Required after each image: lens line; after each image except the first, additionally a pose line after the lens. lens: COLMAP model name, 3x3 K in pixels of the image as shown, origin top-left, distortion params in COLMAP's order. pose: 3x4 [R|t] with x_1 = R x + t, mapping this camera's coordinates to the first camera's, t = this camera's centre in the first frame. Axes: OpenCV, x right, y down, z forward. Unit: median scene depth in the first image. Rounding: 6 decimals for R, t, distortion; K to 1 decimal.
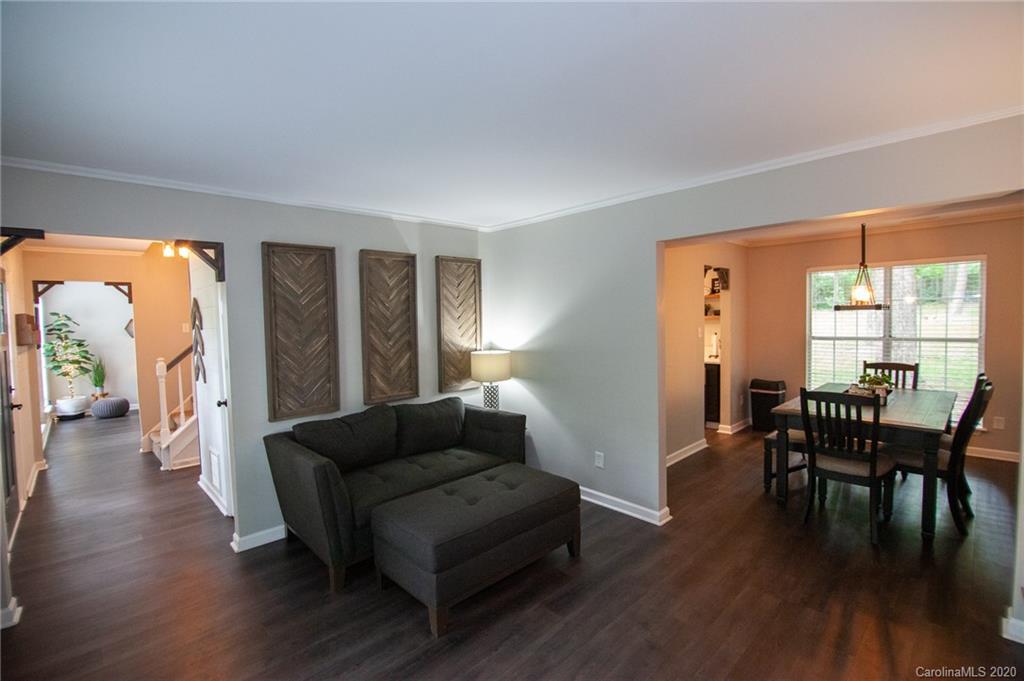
lens RADIAL K [[457.7, 0, 509.2], [0, 457.7, 336.7], [0, 0, 1]] dist [-0.001474, -0.010601]
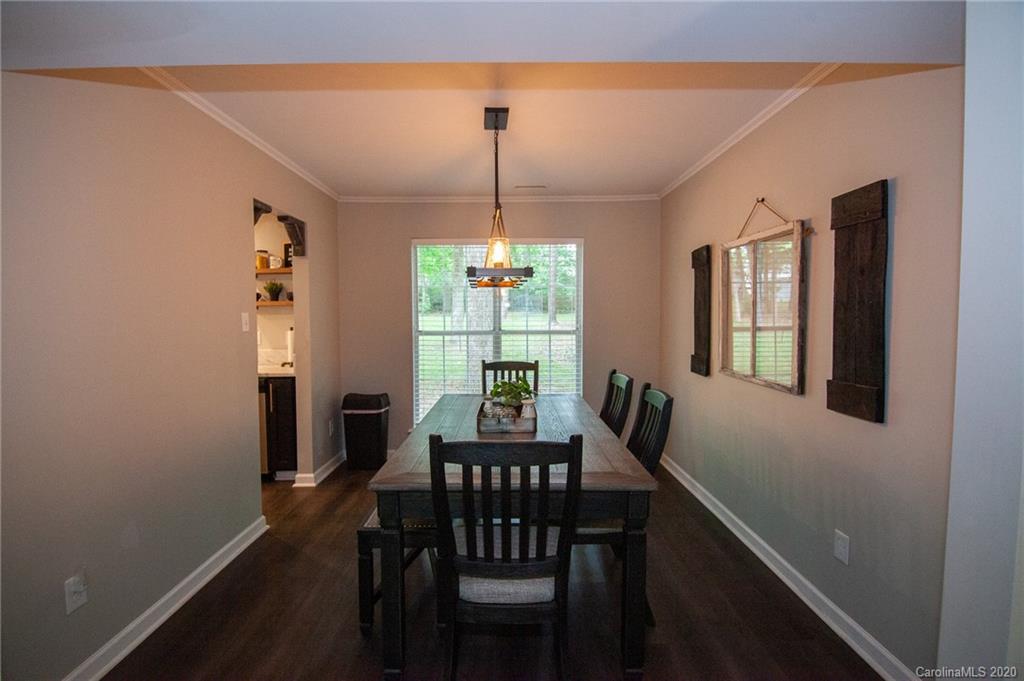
lens RADIAL K [[457.7, 0, 509.2], [0, 457.7, 336.7], [0, 0, 1]] dist [-0.001474, -0.010601]
pose [[0.687537, -0.013261, 0.726029, 0.226162], [0.020518, 0.999789, -0.001169, 0.013709], [-0.725860, 0.015701, 0.687664, 0.387084]]
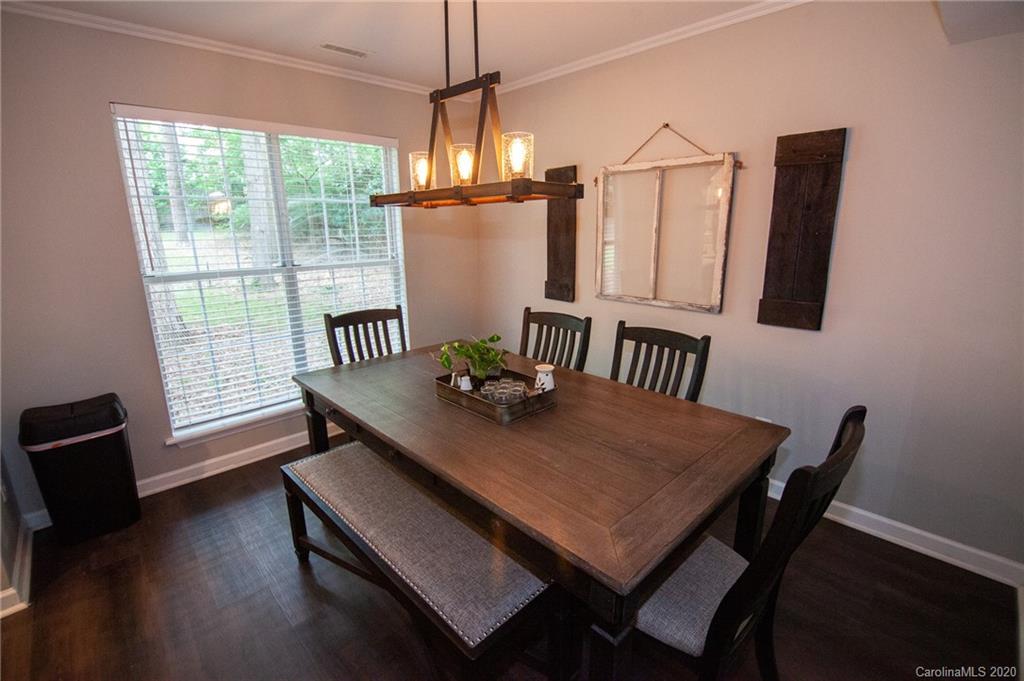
lens RADIAL K [[469.5, 0, 509.3], [0, 469.5, 338.0], [0, 0, 1]] dist [-0.001739, -0.011480]
pose [[0.000391, -0.208971, 0.977922, 0.225456], [0.056777, 0.976349, 0.208612, -0.016593], [-0.998387, 0.055441, 0.012246, 0.682936]]
